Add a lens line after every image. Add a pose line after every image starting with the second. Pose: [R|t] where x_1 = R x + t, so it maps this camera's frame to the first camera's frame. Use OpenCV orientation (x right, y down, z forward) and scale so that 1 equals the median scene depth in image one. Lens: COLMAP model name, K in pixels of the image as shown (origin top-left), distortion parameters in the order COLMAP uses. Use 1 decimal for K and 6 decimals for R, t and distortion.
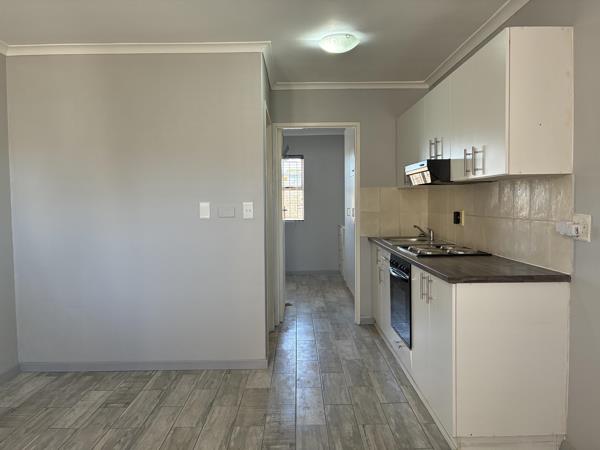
lens RADIAL K [[456.6, 0, 297.3], [0, 456.6, 223.2], [0, 0, 1]] dist [0.067716, -0.097551]
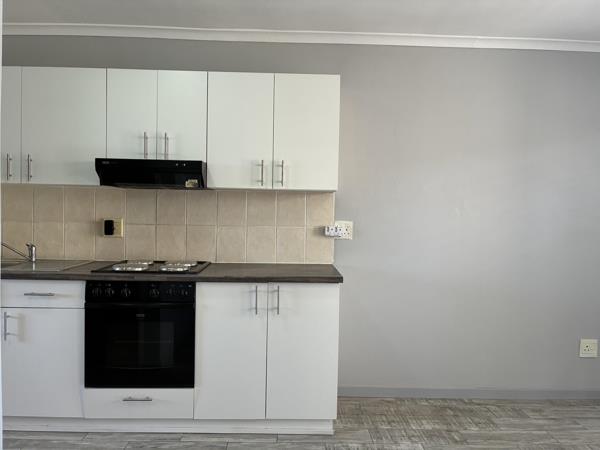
lens RADIAL K [[456.6, 0, 297.3], [0, 456.6, 223.2], [0, 0, 1]] dist [0.067716, -0.097551]
pose [[-0.025266, -0.018648, 0.999507, -0.578161], [0.029481, 0.999377, 0.019391, -0.031090], [-0.999246, 0.029956, -0.024700, 0.821686]]
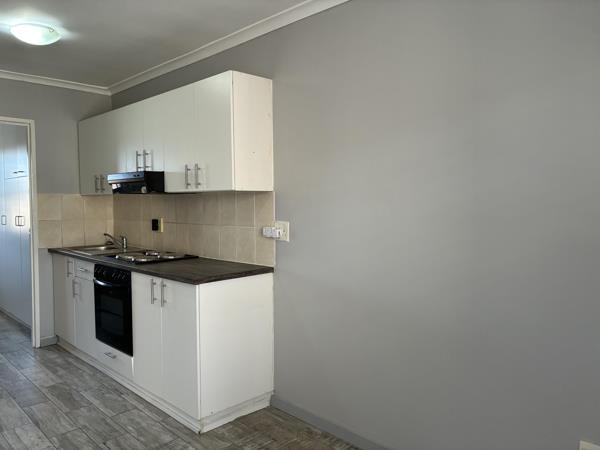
lens RADIAL K [[456.6, 0, 297.3], [0, 456.6, 223.2], [0, 0, 1]] dist [0.067716, -0.097551]
pose [[0.707348, -0.024511, 0.706440, -0.206918], [0.029792, 0.999544, 0.004851, -0.013513], [-0.706237, 0.017615, 0.707756, 0.014833]]
